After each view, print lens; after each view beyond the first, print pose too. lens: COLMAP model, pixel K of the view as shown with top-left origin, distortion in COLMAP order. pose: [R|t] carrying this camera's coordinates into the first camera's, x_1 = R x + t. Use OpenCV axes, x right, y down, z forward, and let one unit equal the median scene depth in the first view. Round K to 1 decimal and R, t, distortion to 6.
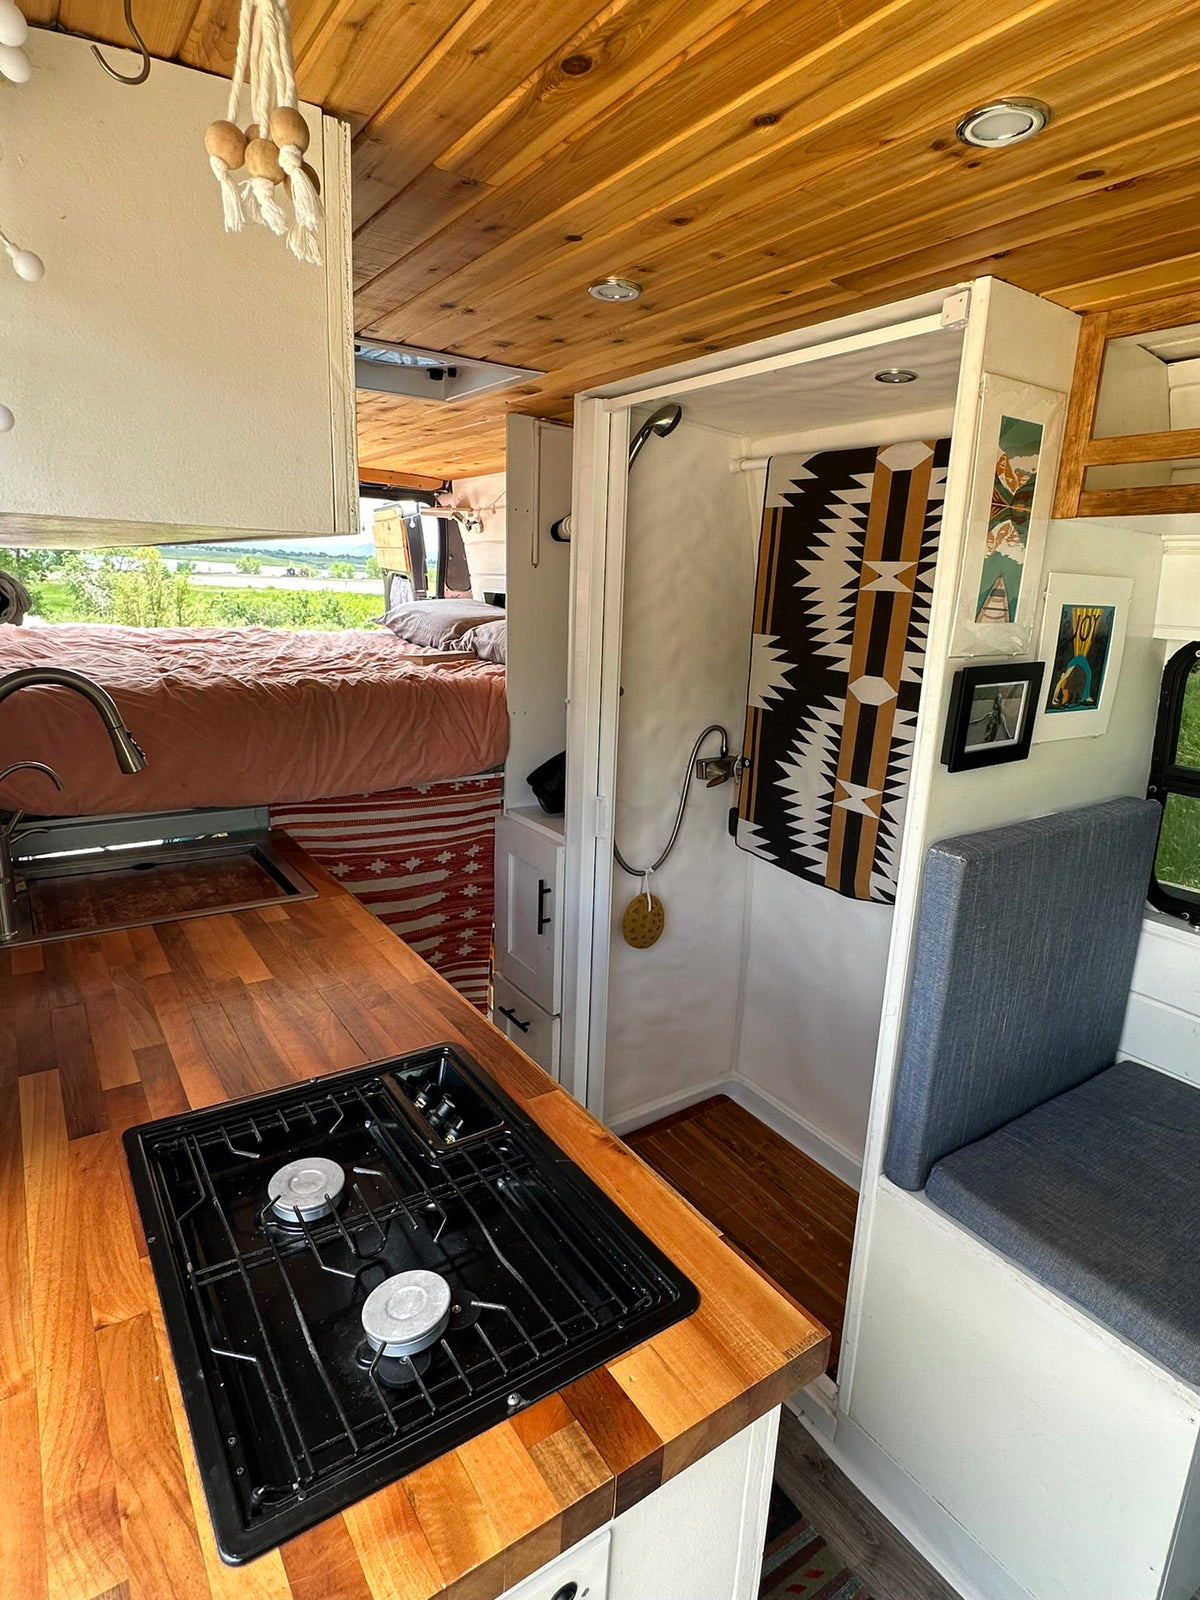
lens RADIAL K [[860.9, 0, 600.5], [0, 860.9, 792.7], [0, 0, 1]] dist [-0.003755, 0.000478]
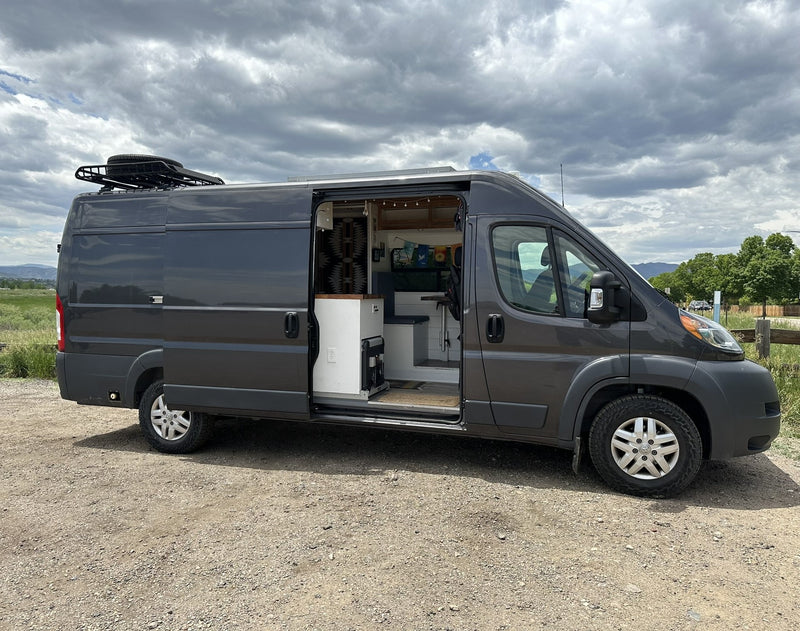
lens RADIAL K [[581.8, 0, 400.6], [0, 581.8, 314.7], [0, 0, 1]] dist [-0.001599, -0.000375]
pose [[0.788763, -0.070543, 0.610636, -1.761659], [0.175117, 0.978016, -0.113216, 0.722652], [-0.589226, 0.196233, 0.783777, -2.108620]]
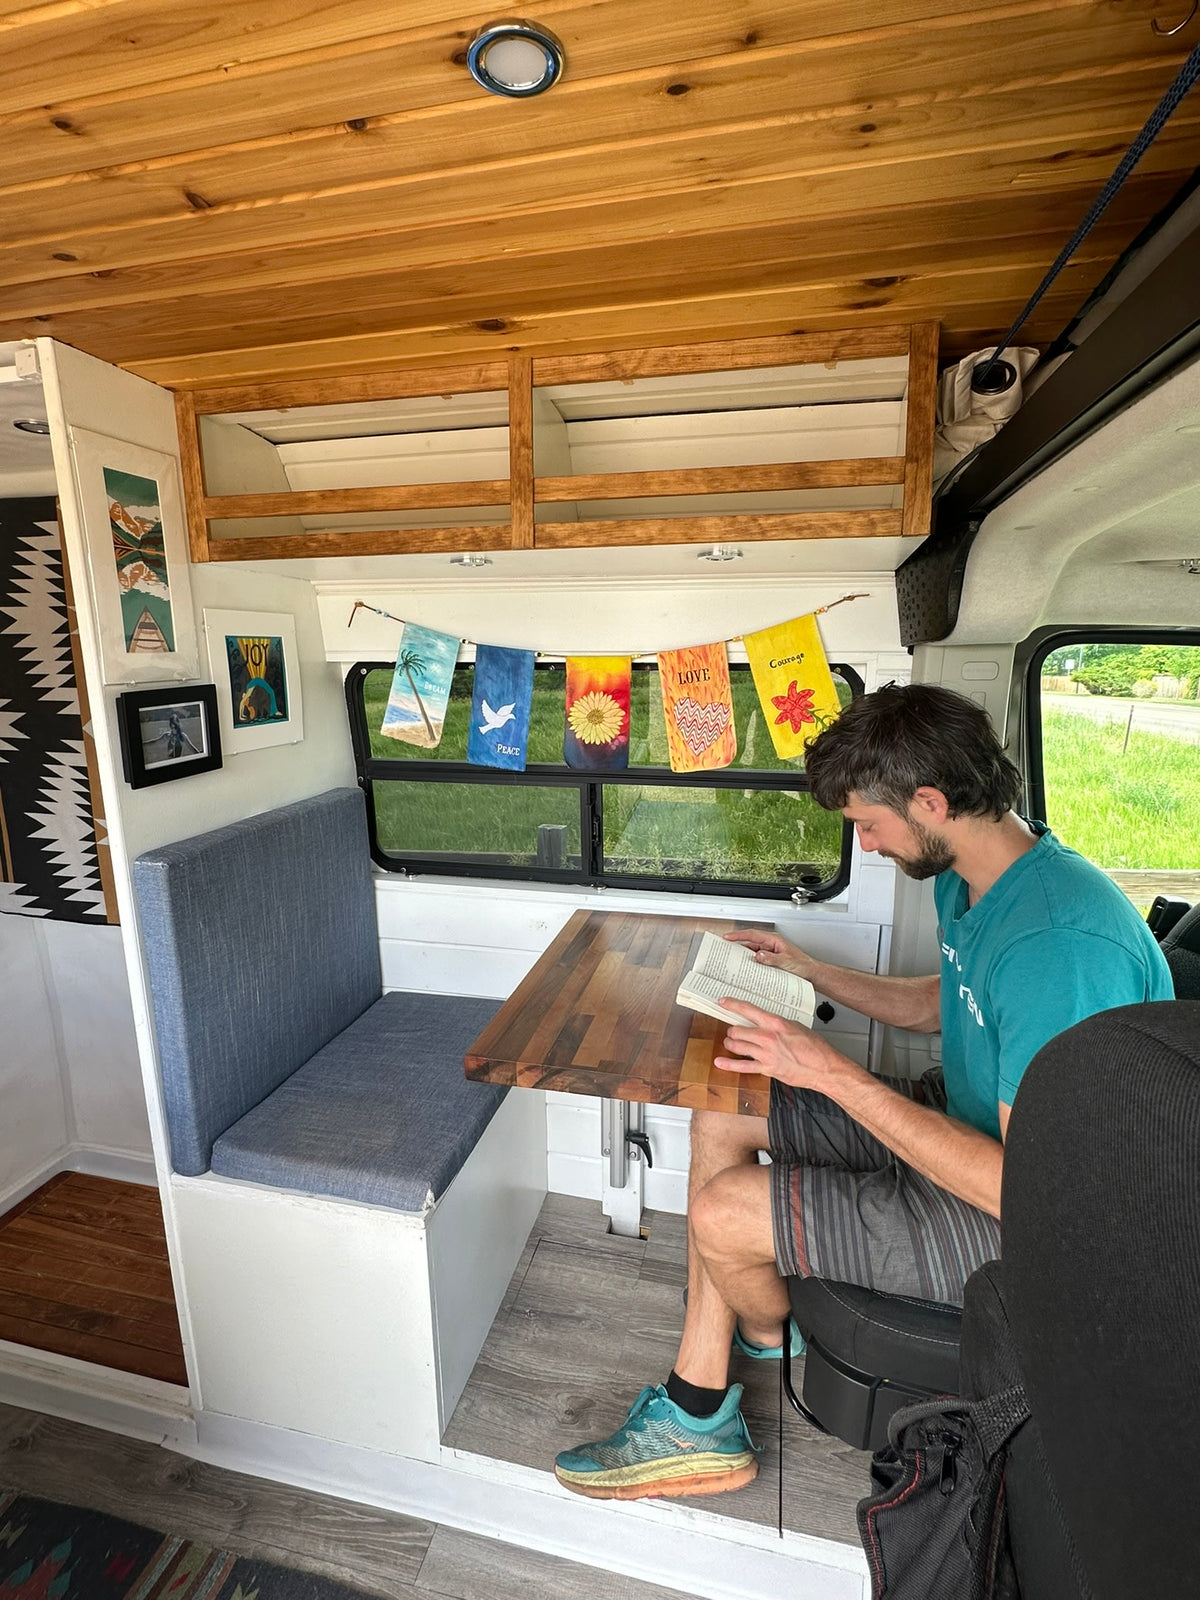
lens RADIAL K [[766.1, 0, 598.9], [0, 766.1, 797.3], [0, 0, 1]] dist [-0.004090, 0.001286]
pose [[0.738162, -0.169189, 0.653063, 0.140239], [0.192066, 0.980685, 0.036973, 0.043367], [-0.646705, 0.098138, 0.756401, -0.079270]]
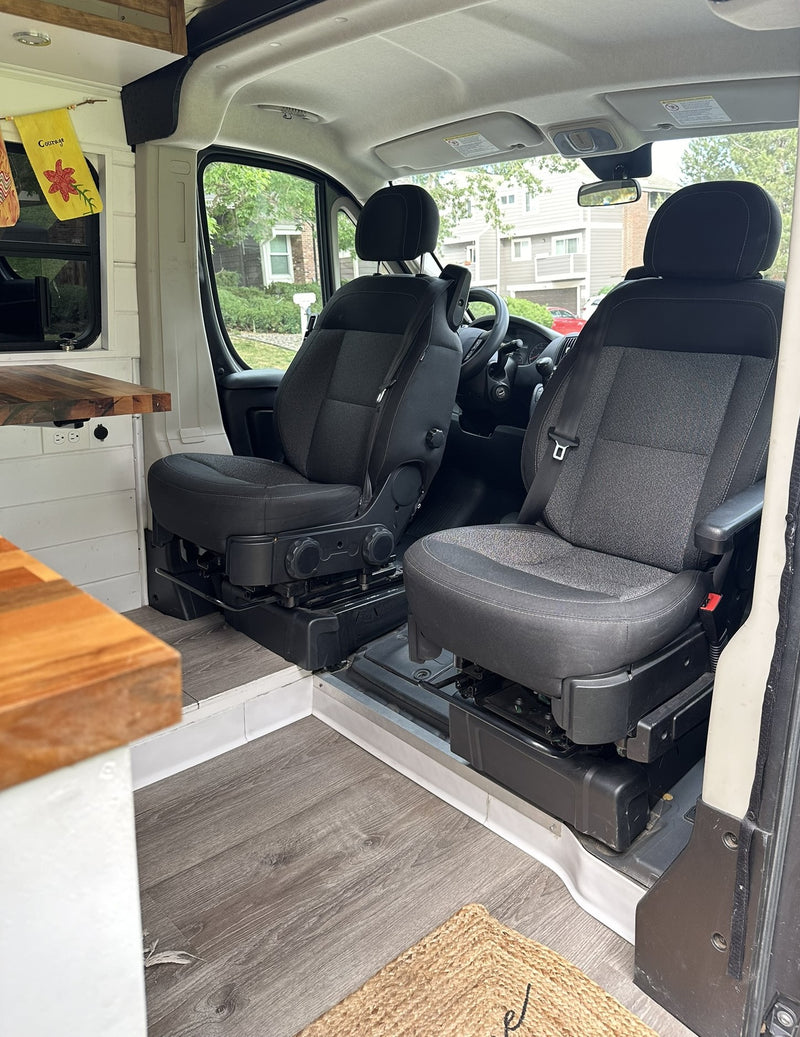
lens RADIAL K [[790.4, 0, 419.2], [0, 790.4, 472.1], [0, 0, 1]] dist [-0.003237, -0.007193]
pose [[-0.169910, -0.262302, 0.949910, -0.396306], [0.198163, 0.935141, 0.293669, 0.175657], [-0.965330, 0.238135, -0.106912, 0.129065]]
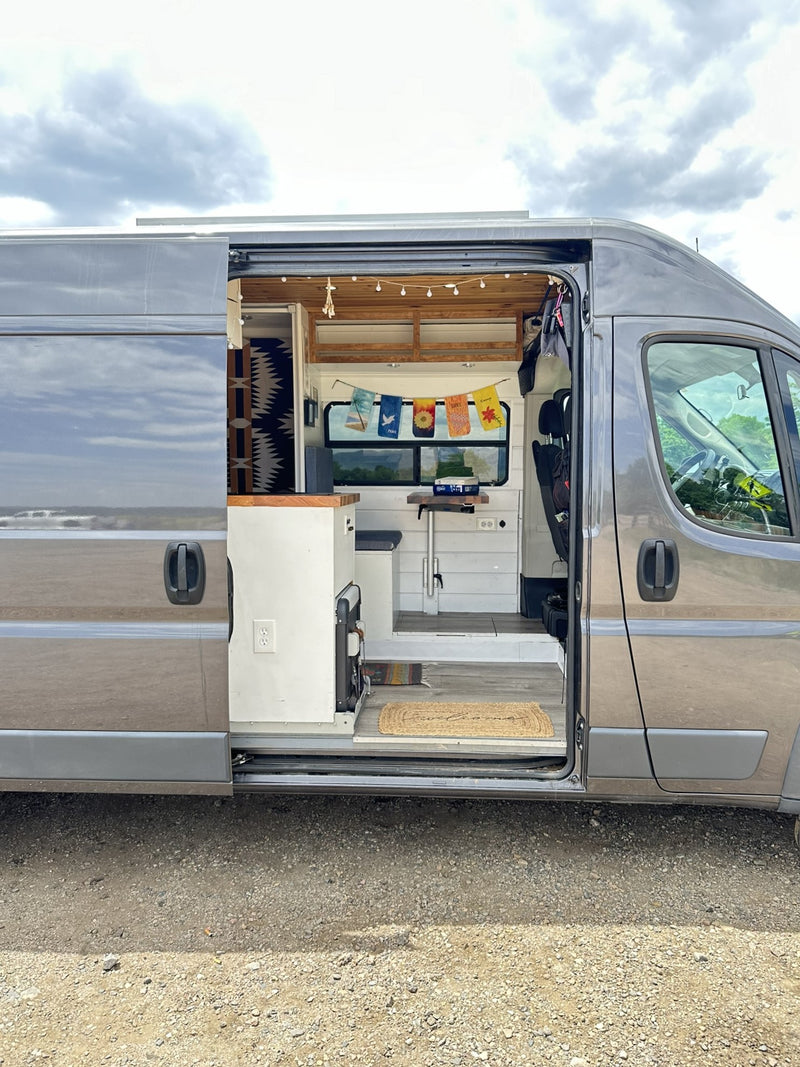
lens RADIAL K [[754.9, 0, 409.1], [0, 754.9, 537.0], [0, 0, 1]] dist [0.077847, -0.030290]
pose [[0.607190, -0.109236, 0.787012, -1.357124], [0.212392, 0.976775, -0.028288, 0.435501], [-0.765644, 0.184331, 0.616289, -0.886874]]
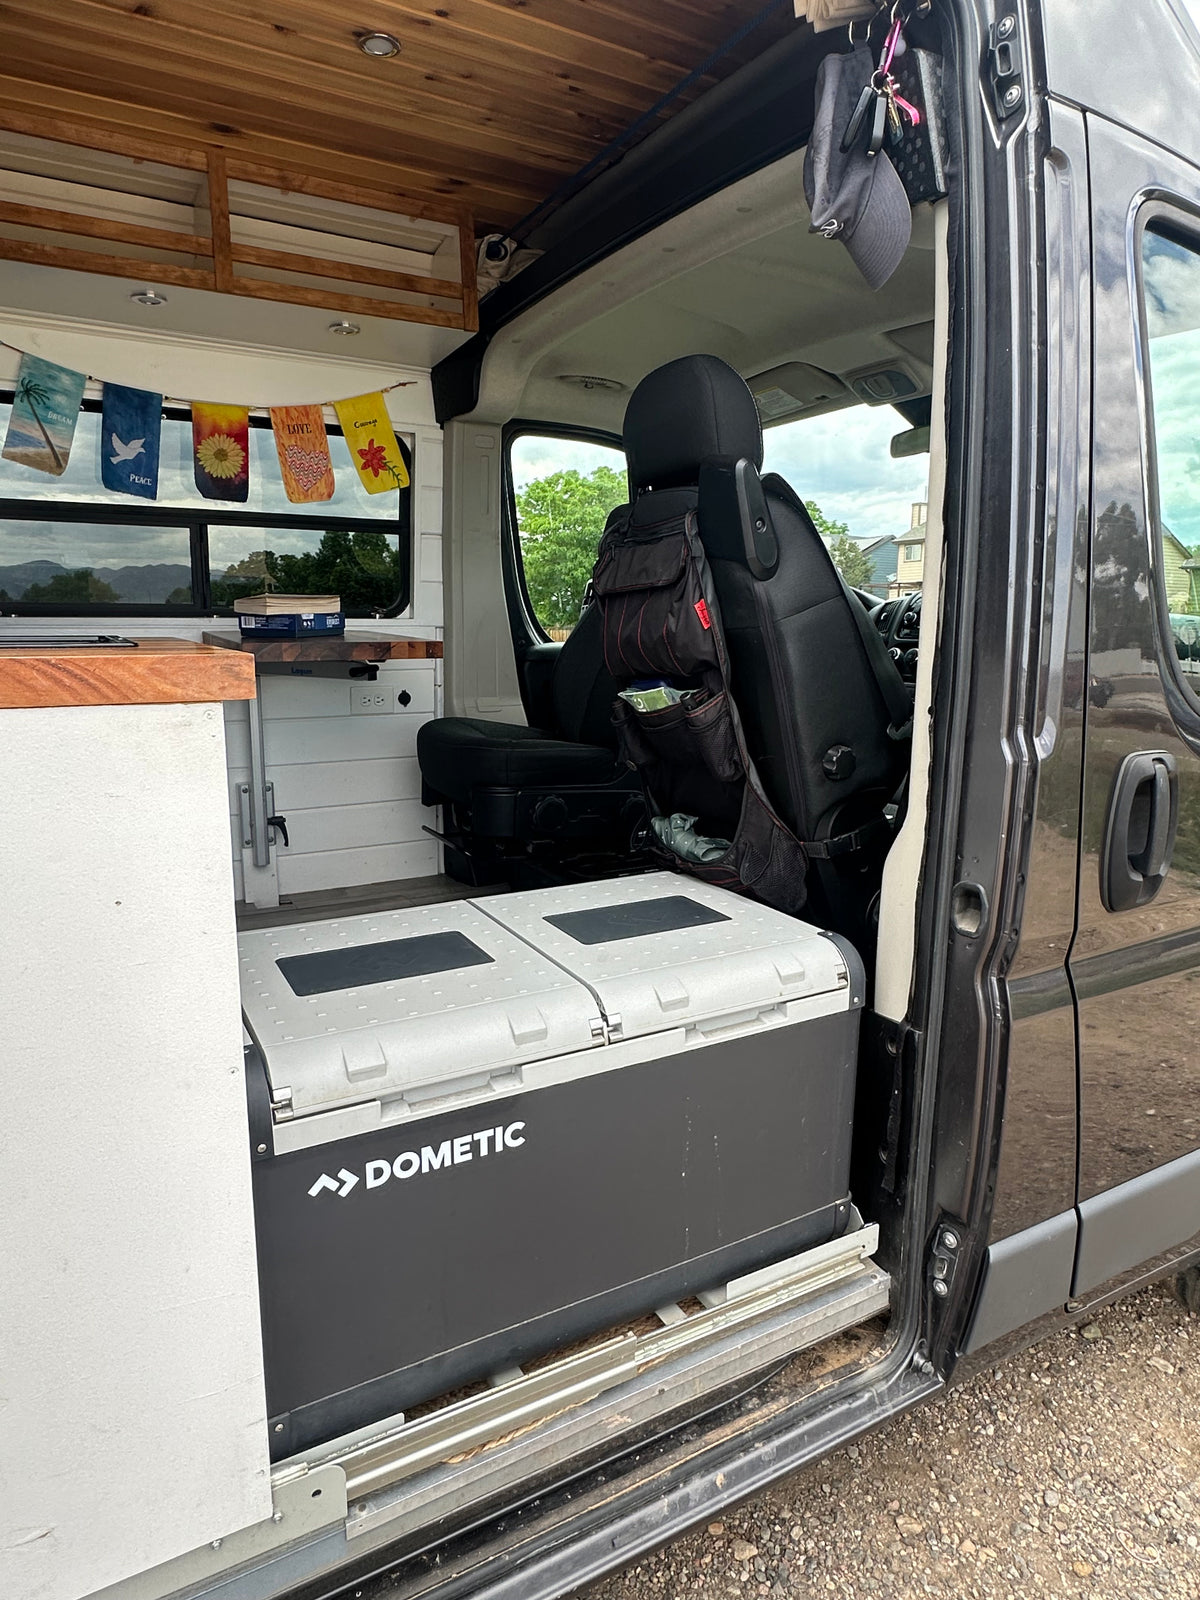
lens RADIAL K [[949.4, 0, 600.9], [0, 949.4, 792.9], [0, 0, 1]] dist [-0.015160, 0.004784]
pose [[0.089294, -0.230225, 0.969032, -0.631559], [0.227875, 0.951835, 0.205141, 0.286901], [-0.969587, 0.202500, 0.137456, -0.031432]]
